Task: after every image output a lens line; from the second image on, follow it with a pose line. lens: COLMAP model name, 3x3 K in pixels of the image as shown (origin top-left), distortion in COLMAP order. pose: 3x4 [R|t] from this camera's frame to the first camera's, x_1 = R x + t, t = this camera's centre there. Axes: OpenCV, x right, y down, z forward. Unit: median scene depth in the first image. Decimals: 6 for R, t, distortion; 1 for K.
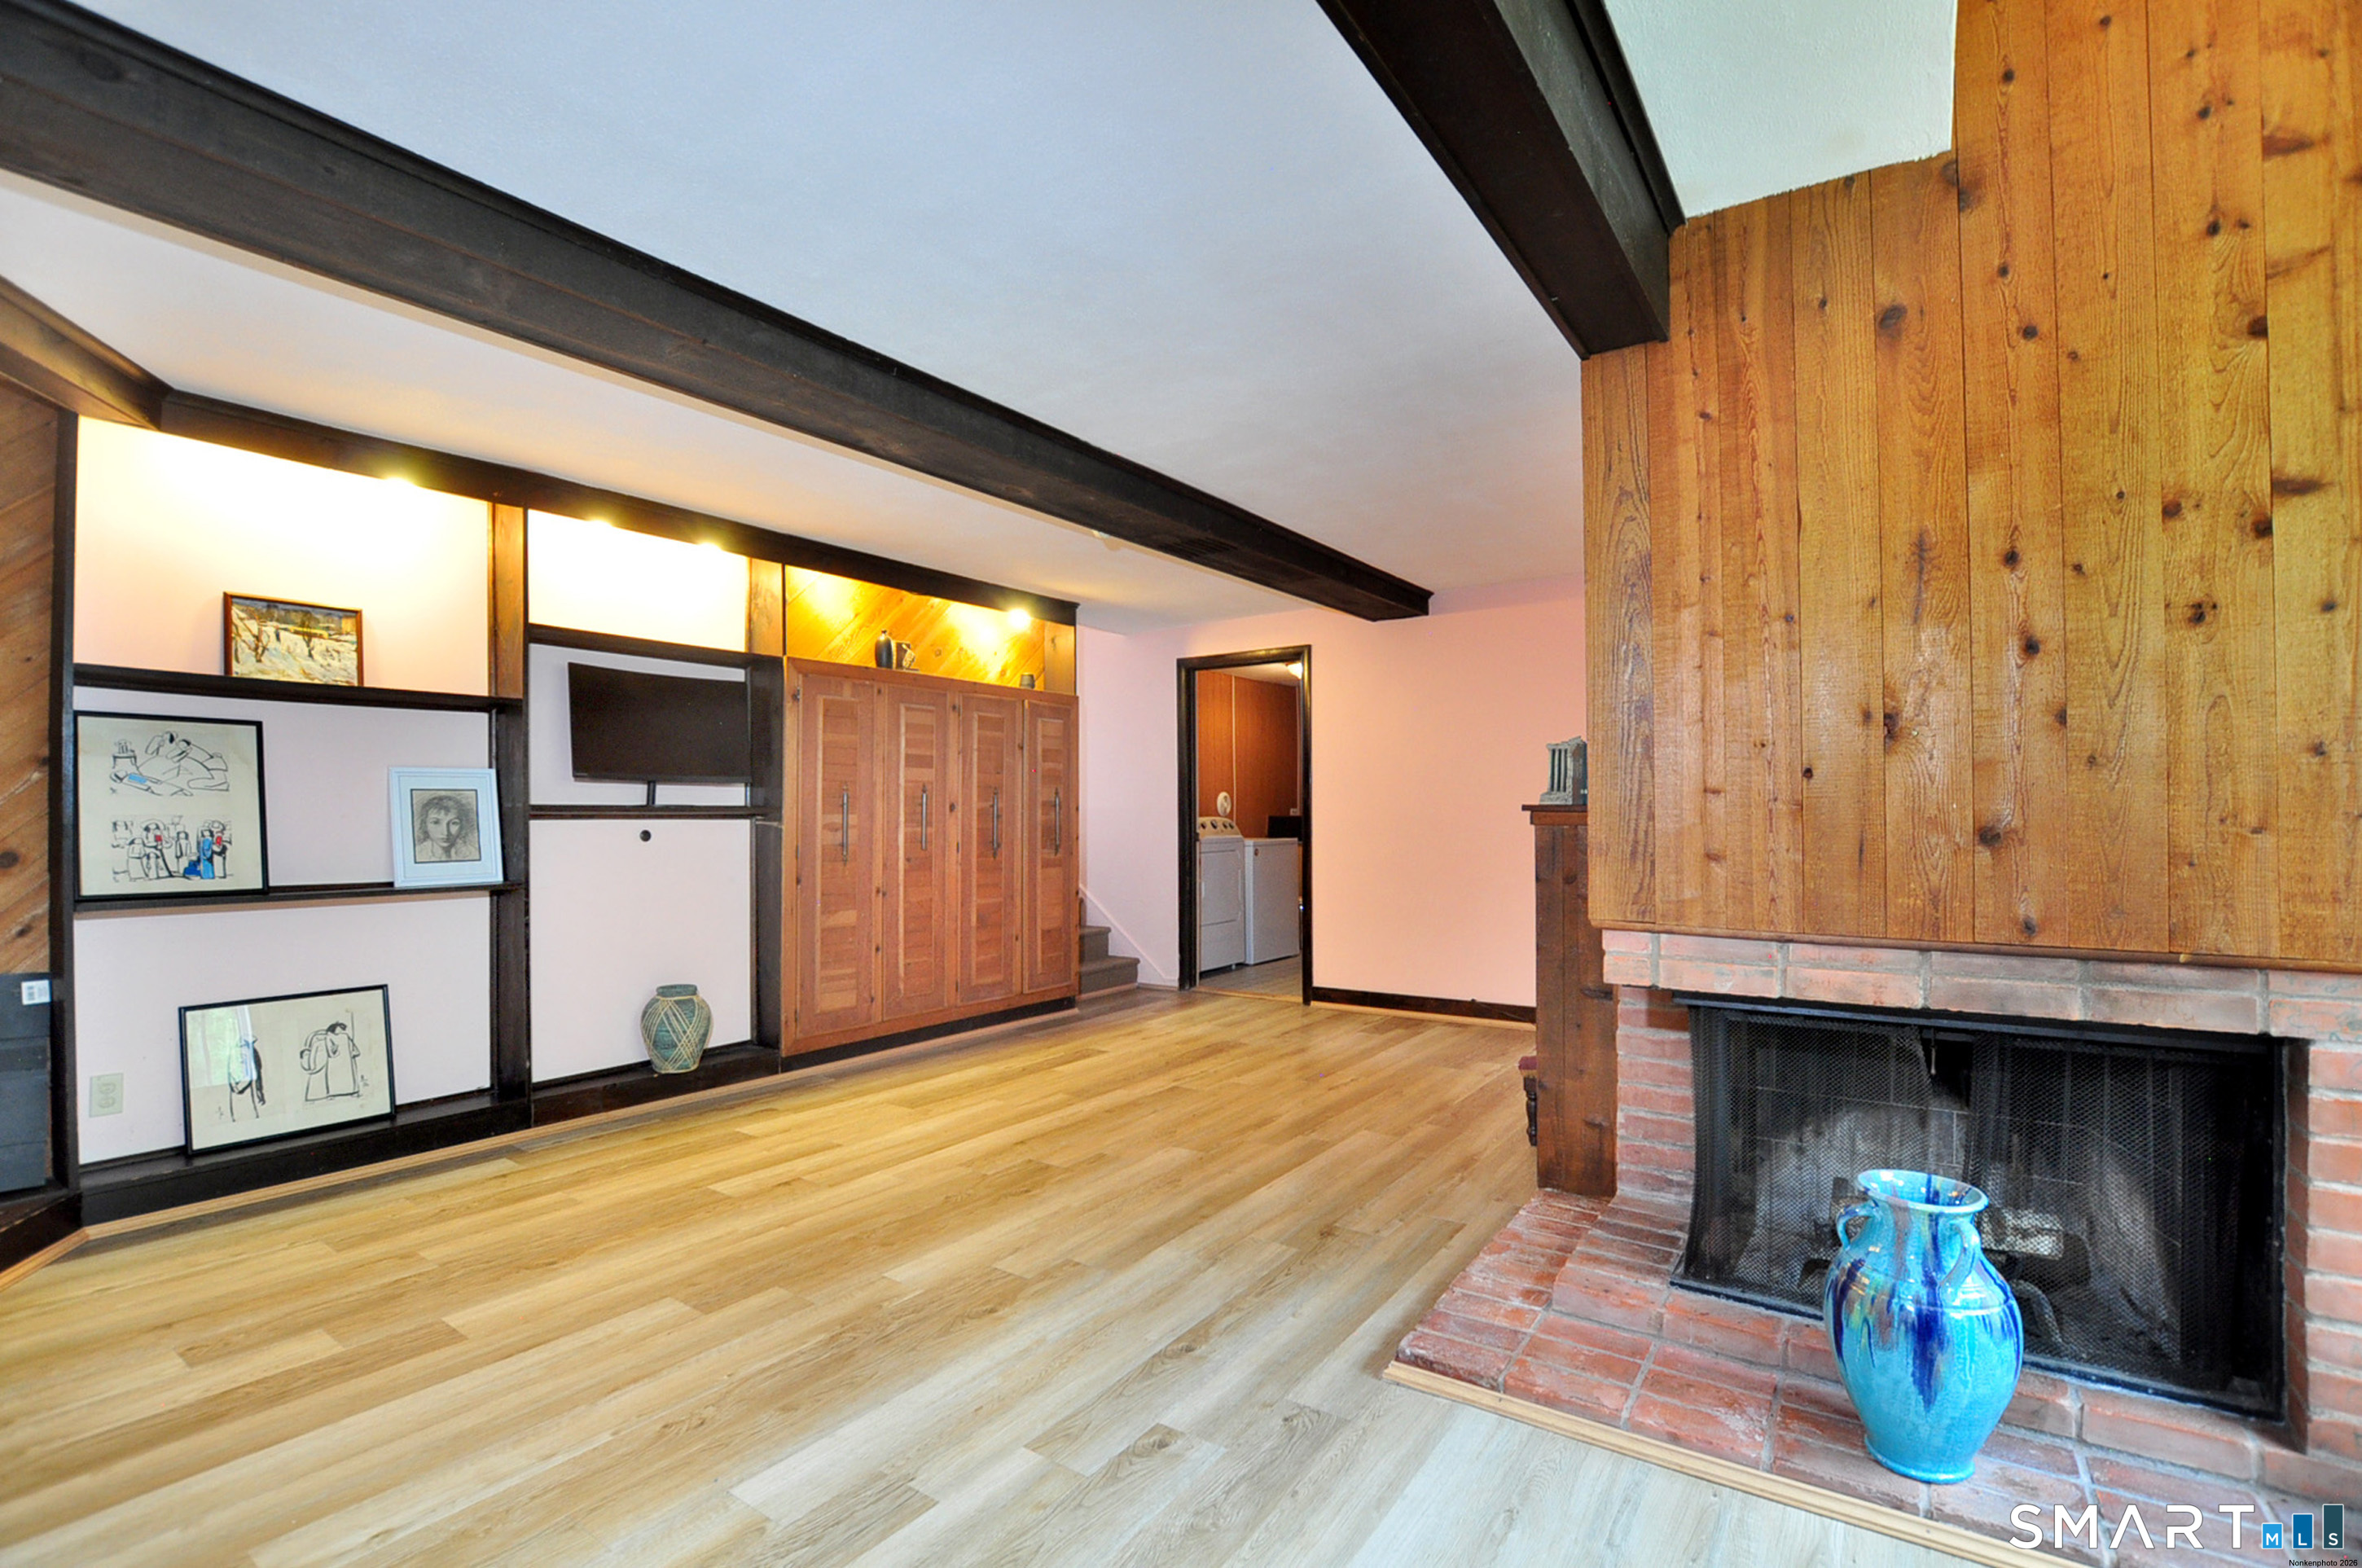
lens RADIAL K [[1044.0, 0, 1179.7], [0, 1044.0, 798.5], [0, 0, 1]] dist [-0.020740, -0.000047]
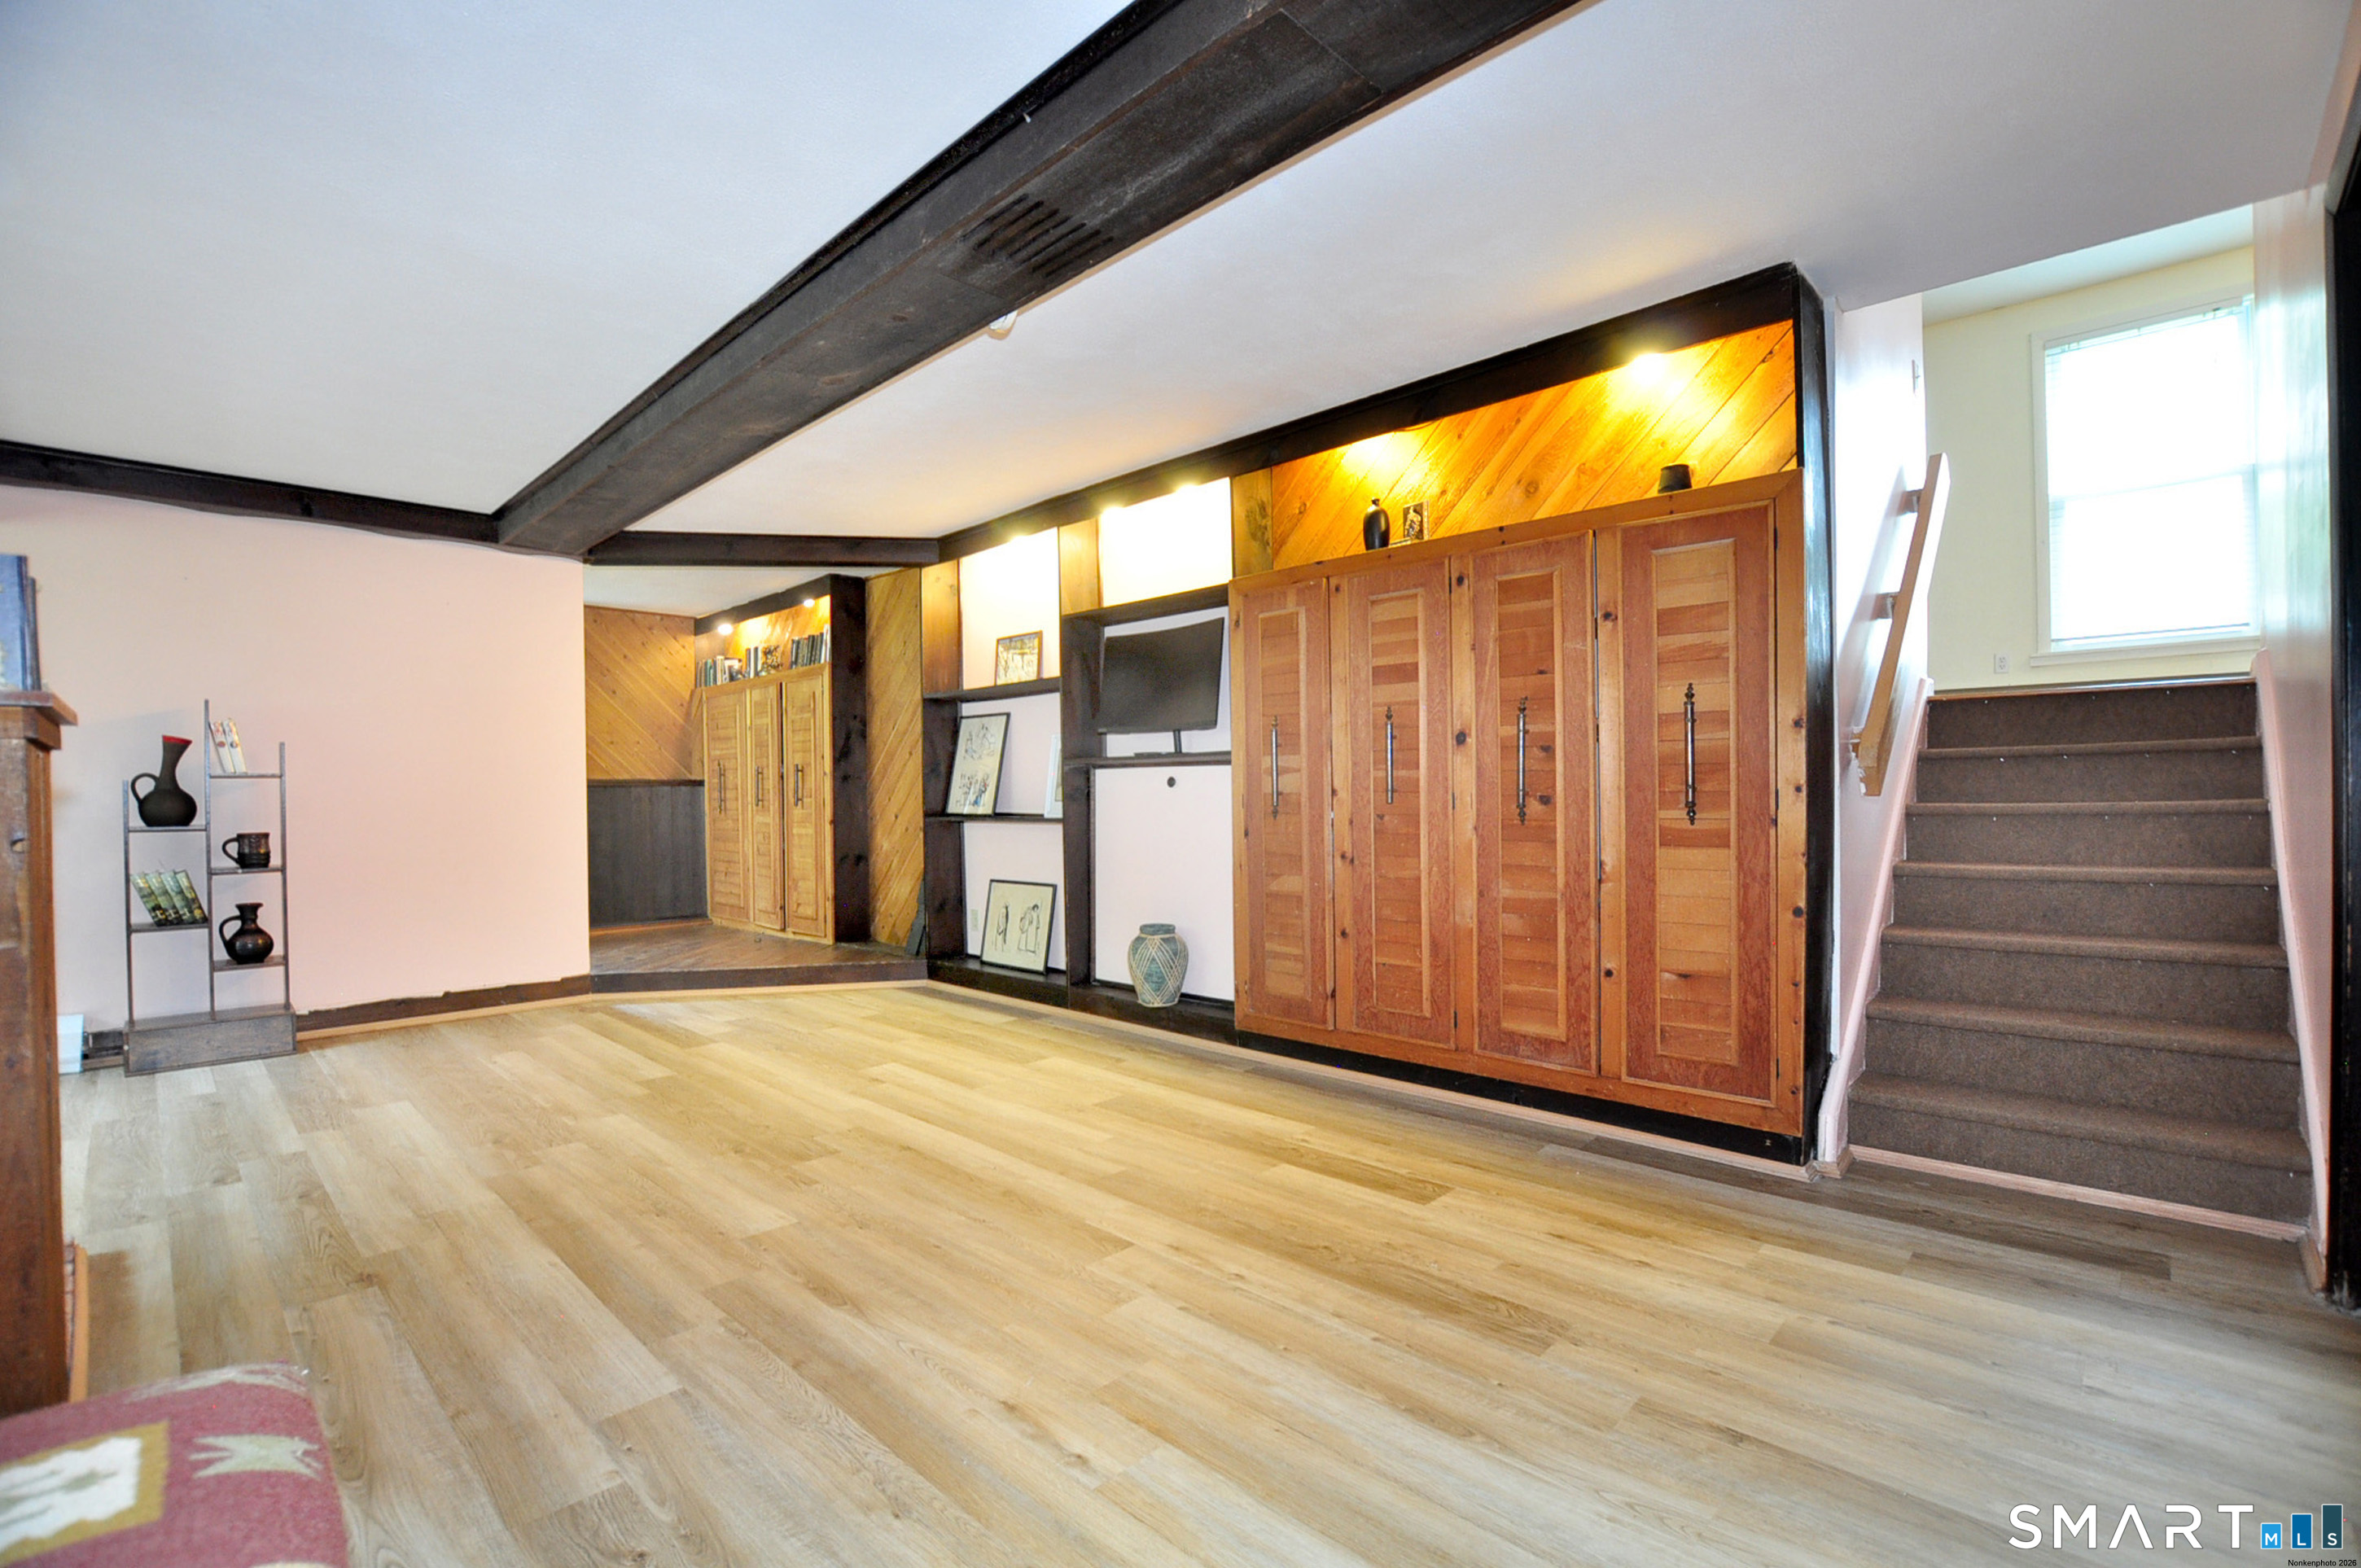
lens RADIAL K [[1043.5, 0, 1179.2], [0, 1043.5, 798.5], [0, 0, 1]] dist [-0.020740, -0.000047]
pose [[-0.160299, 0.010549, -0.987012, 0.625593], [0.031962, 0.999474, 0.005491, 0.054864], [0.986551, -0.030667, -0.160552, 1.355503]]
